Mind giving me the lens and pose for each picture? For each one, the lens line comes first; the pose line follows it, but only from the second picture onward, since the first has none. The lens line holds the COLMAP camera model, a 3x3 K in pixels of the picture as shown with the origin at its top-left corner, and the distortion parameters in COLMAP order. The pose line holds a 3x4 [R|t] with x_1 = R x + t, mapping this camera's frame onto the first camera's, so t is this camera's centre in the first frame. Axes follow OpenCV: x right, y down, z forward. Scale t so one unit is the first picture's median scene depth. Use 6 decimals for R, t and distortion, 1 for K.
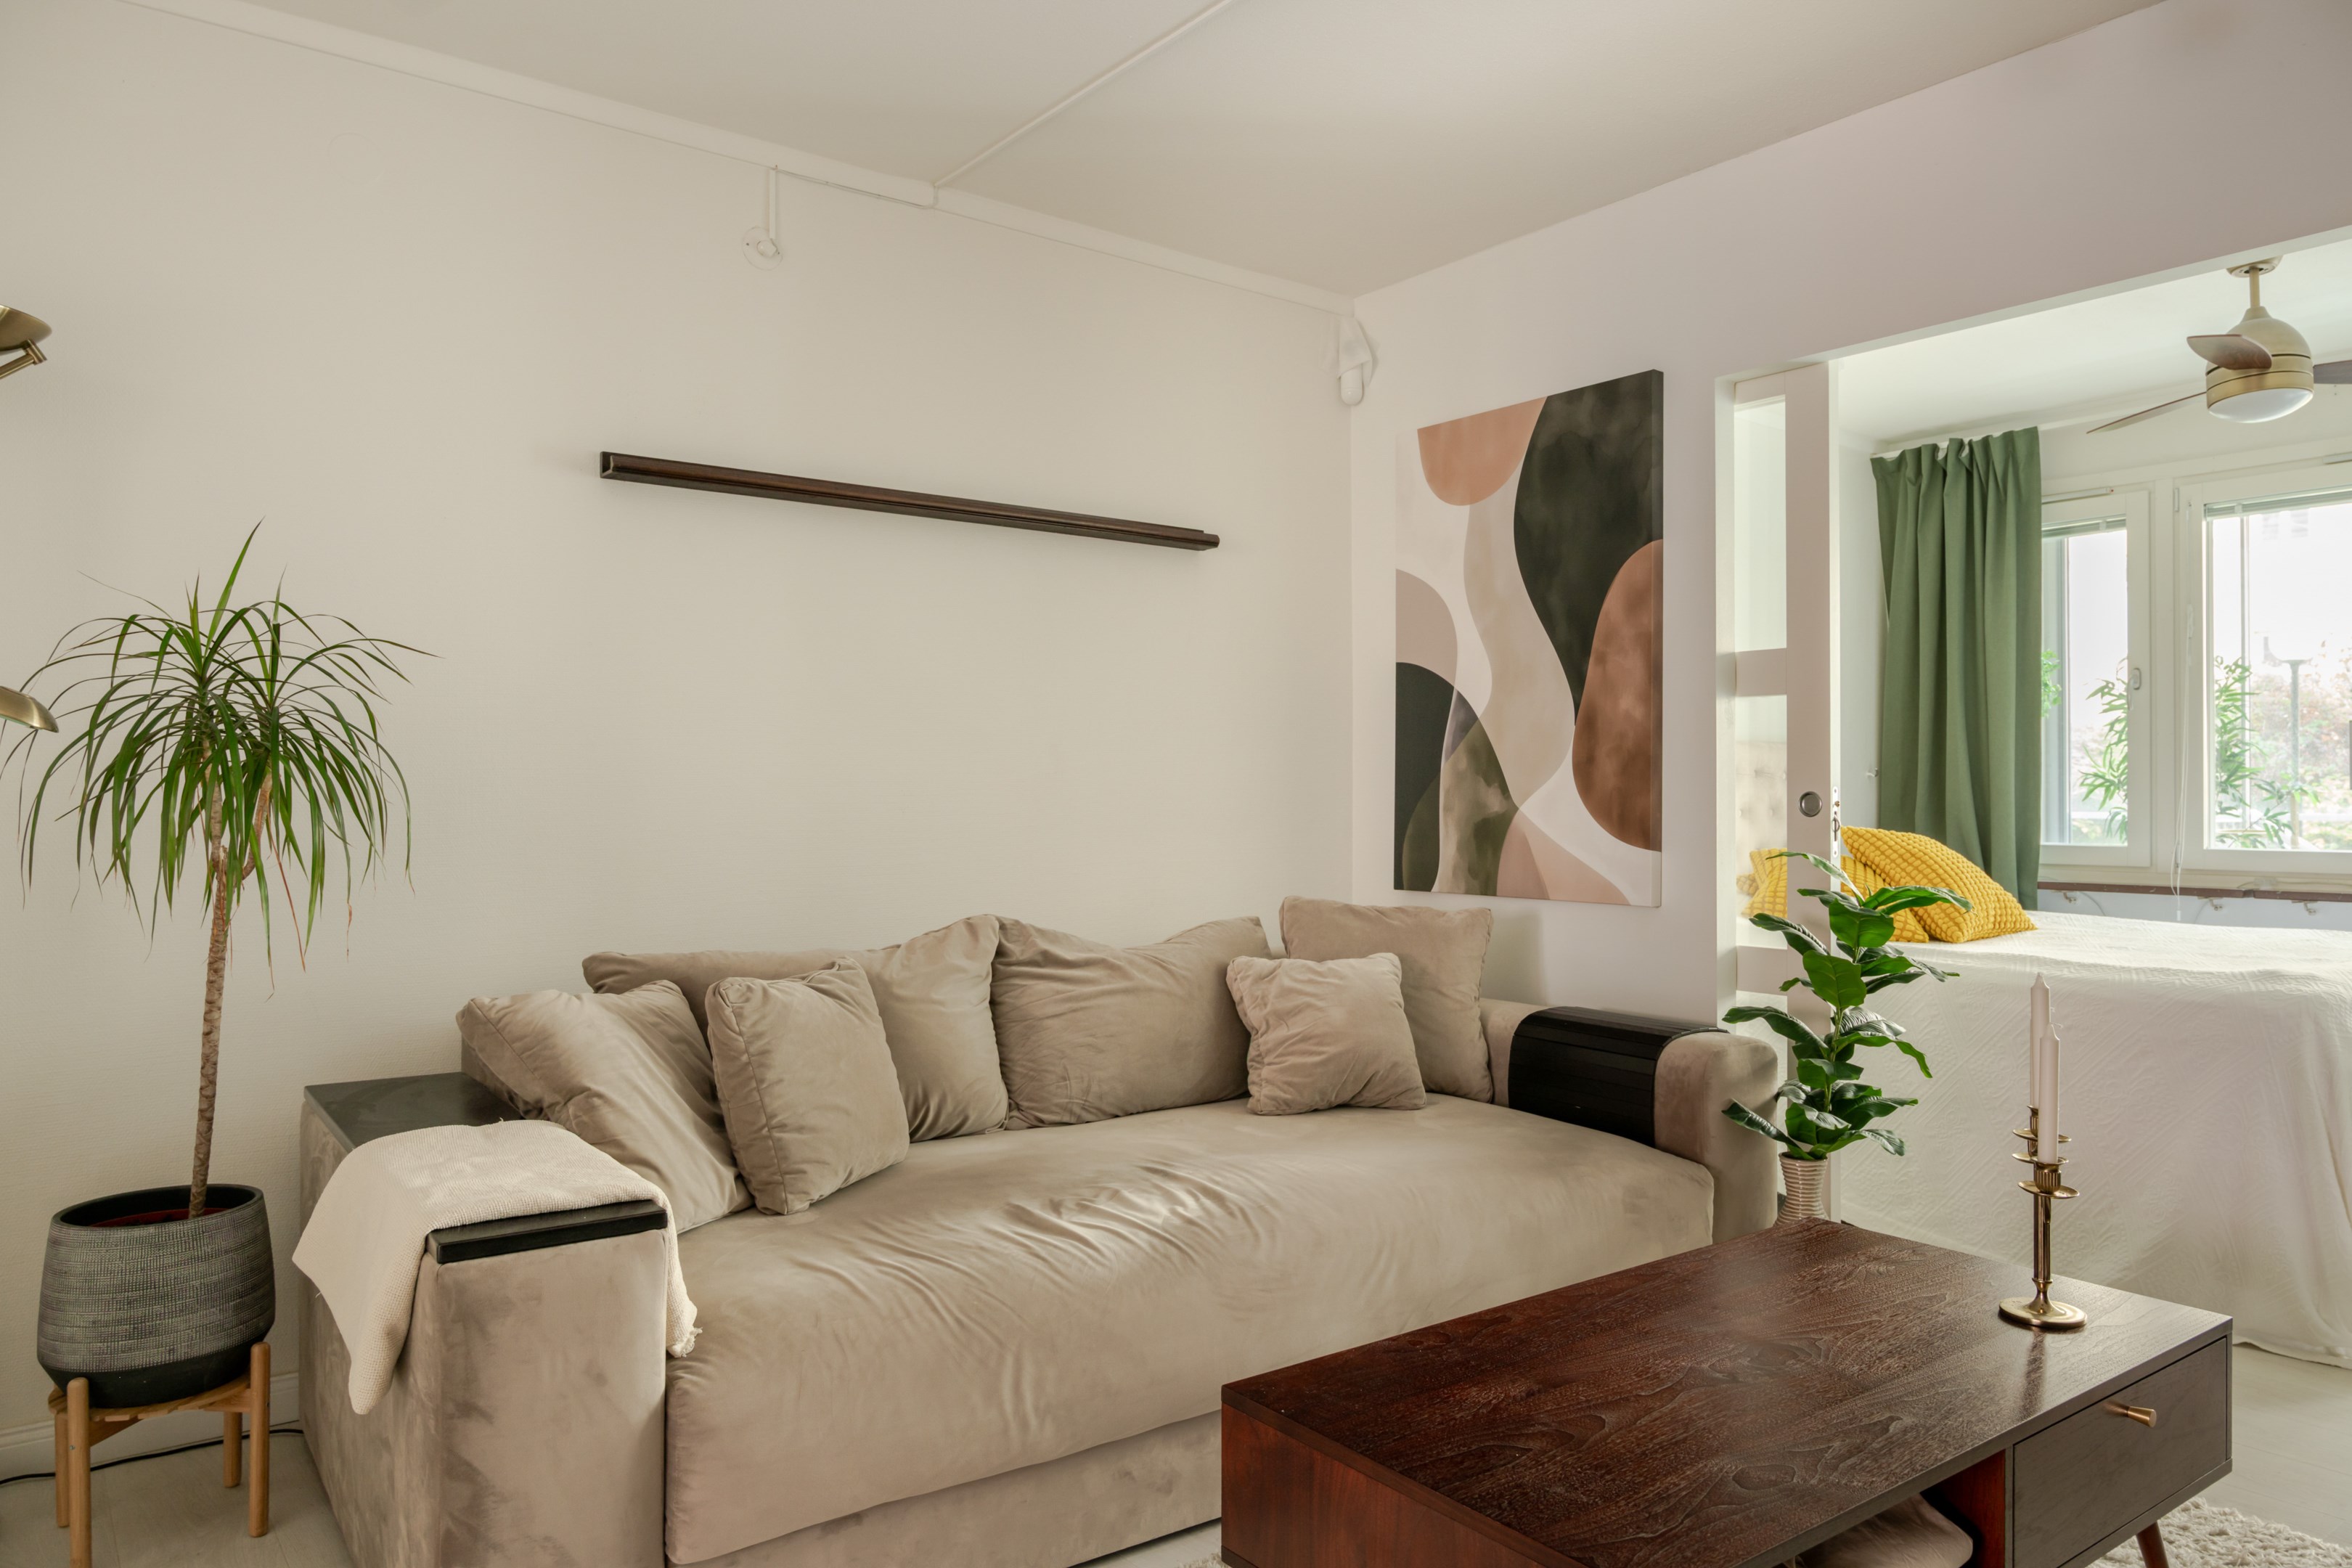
lens RADIAL K [[1587.9, 0, 1209.6], [0, 1587.9, 775.4], [0, 0, 1]] dist [0.004033, -0.005291]
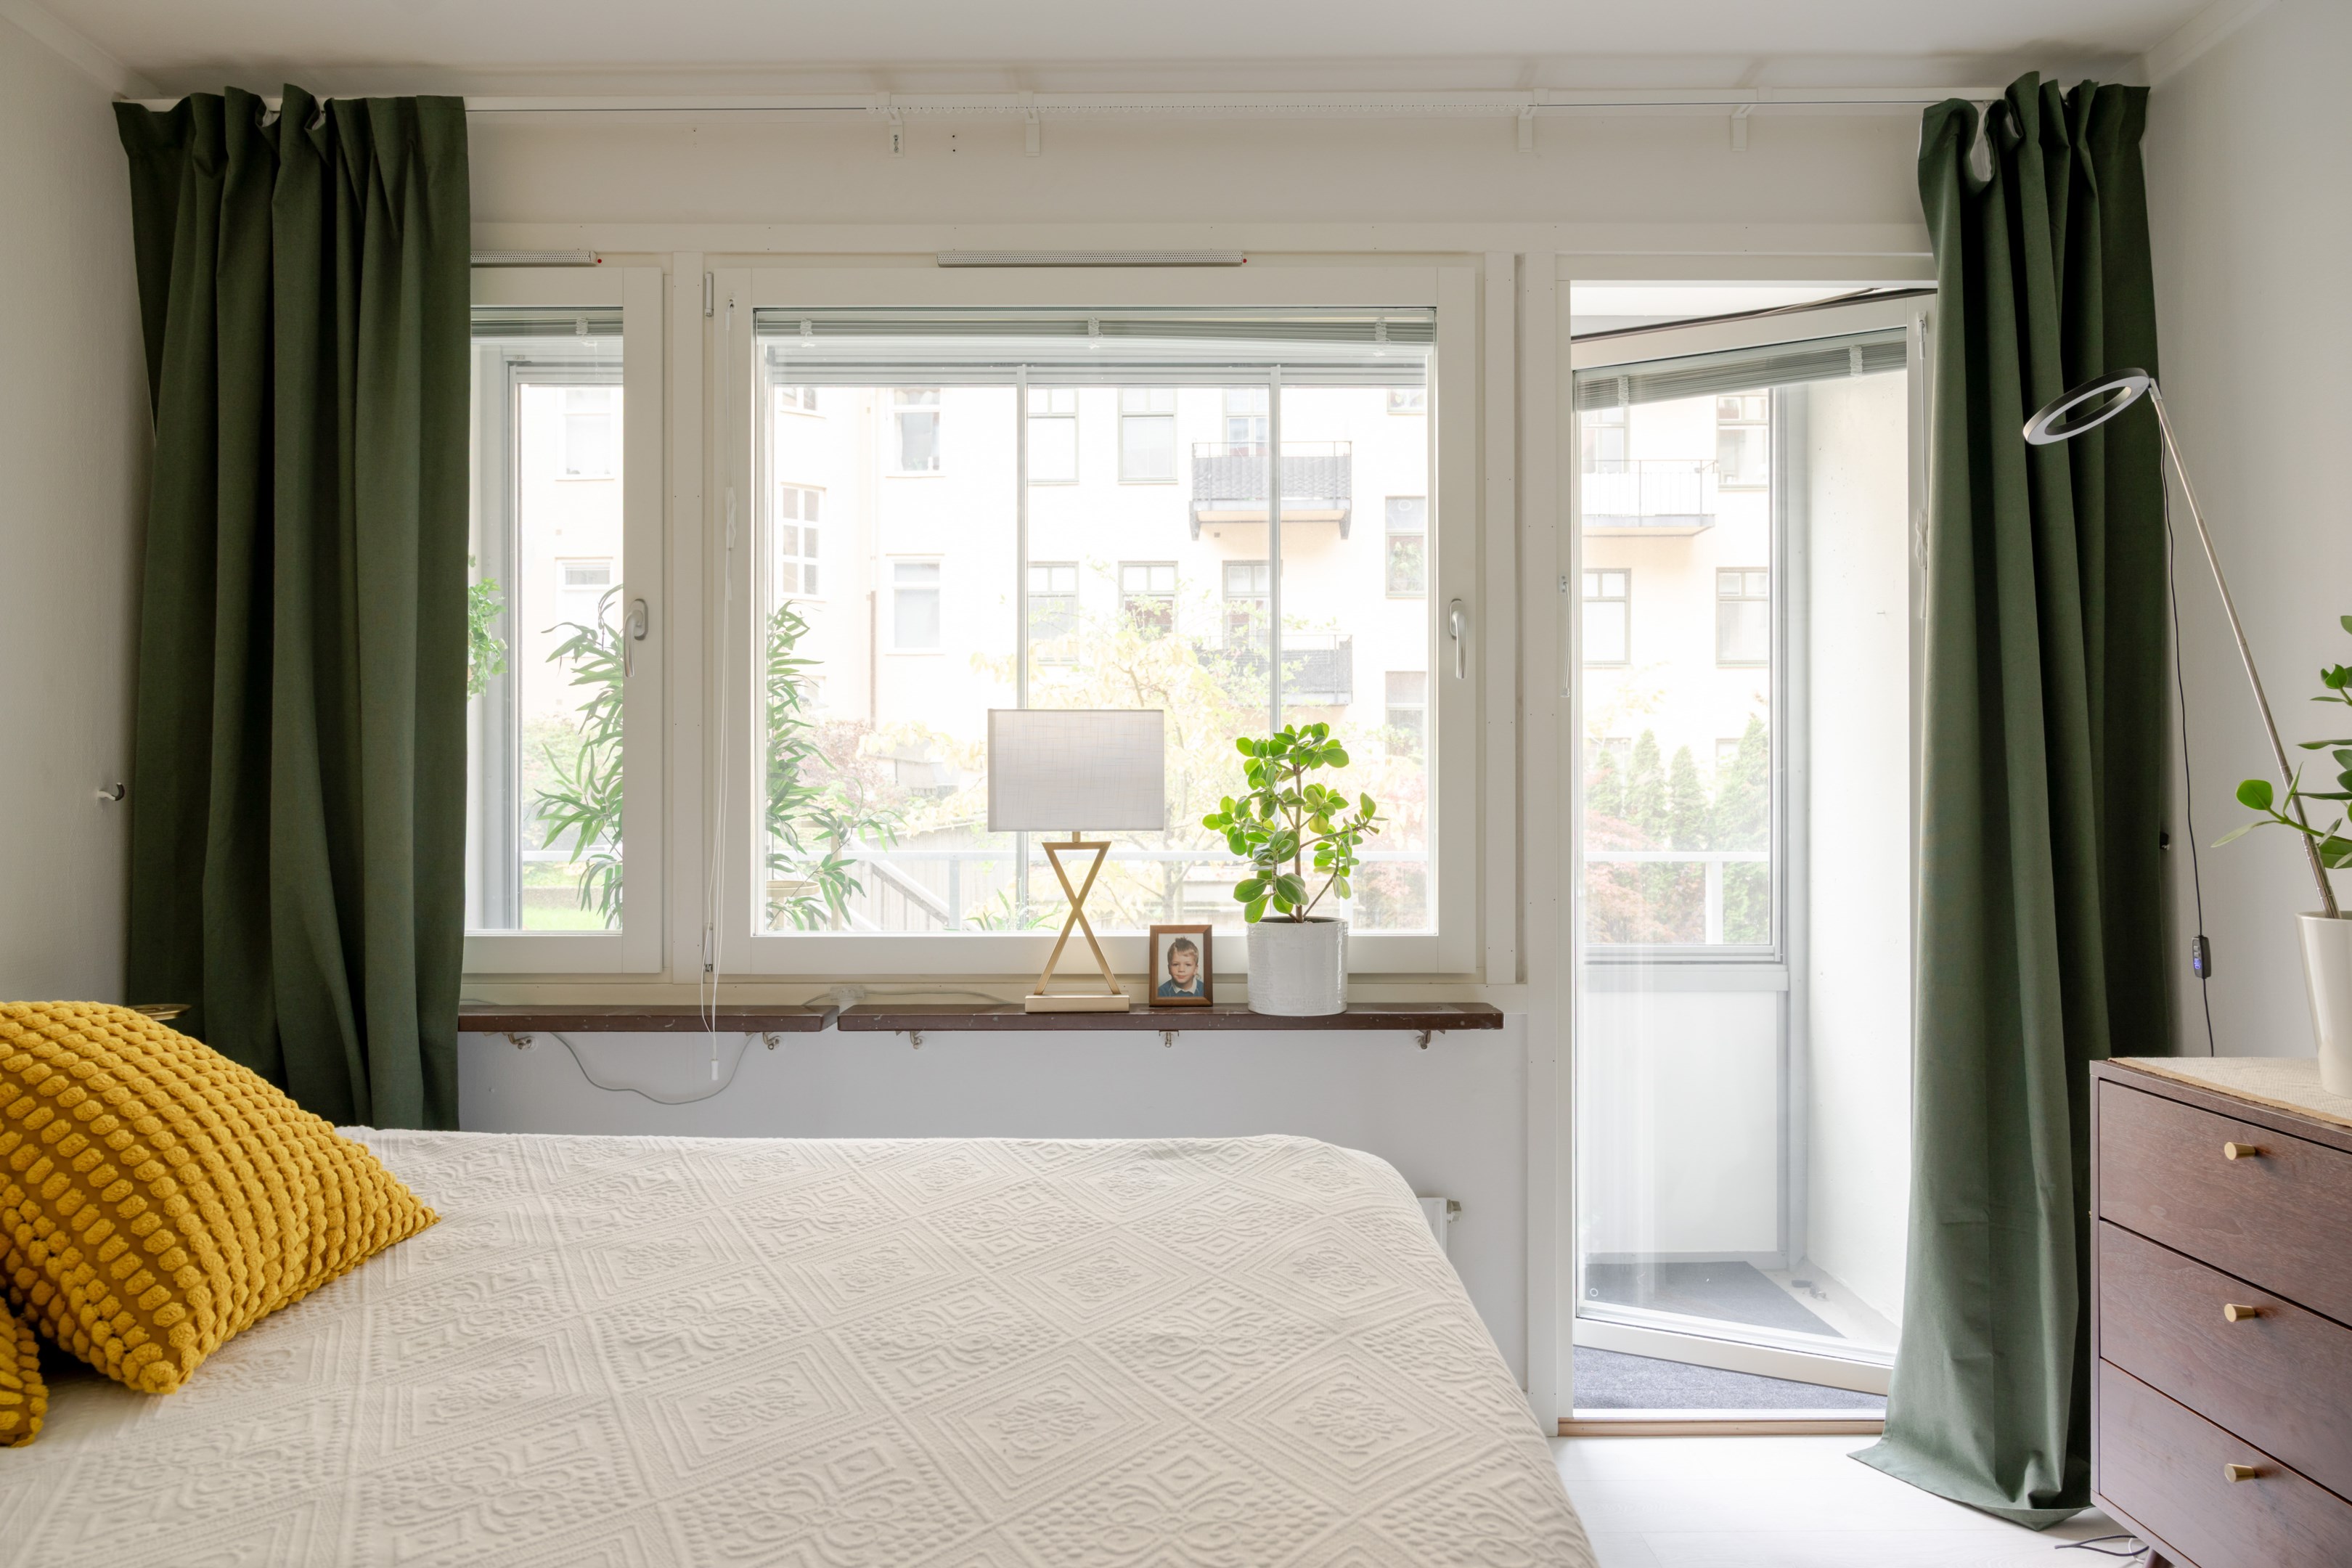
lens RADIAL K [[1587.9, 0, 1164.1], [0, 1587.9, 800.9], [0, 0, 1]] dist [0.004033, -0.005291]
pose [[0.632144, -0.001084, 0.774850, 0.269924], [-0.011784, 0.999870, 0.011013, -0.007595], [-0.774761, -0.016092, 0.632049, 0.505233]]
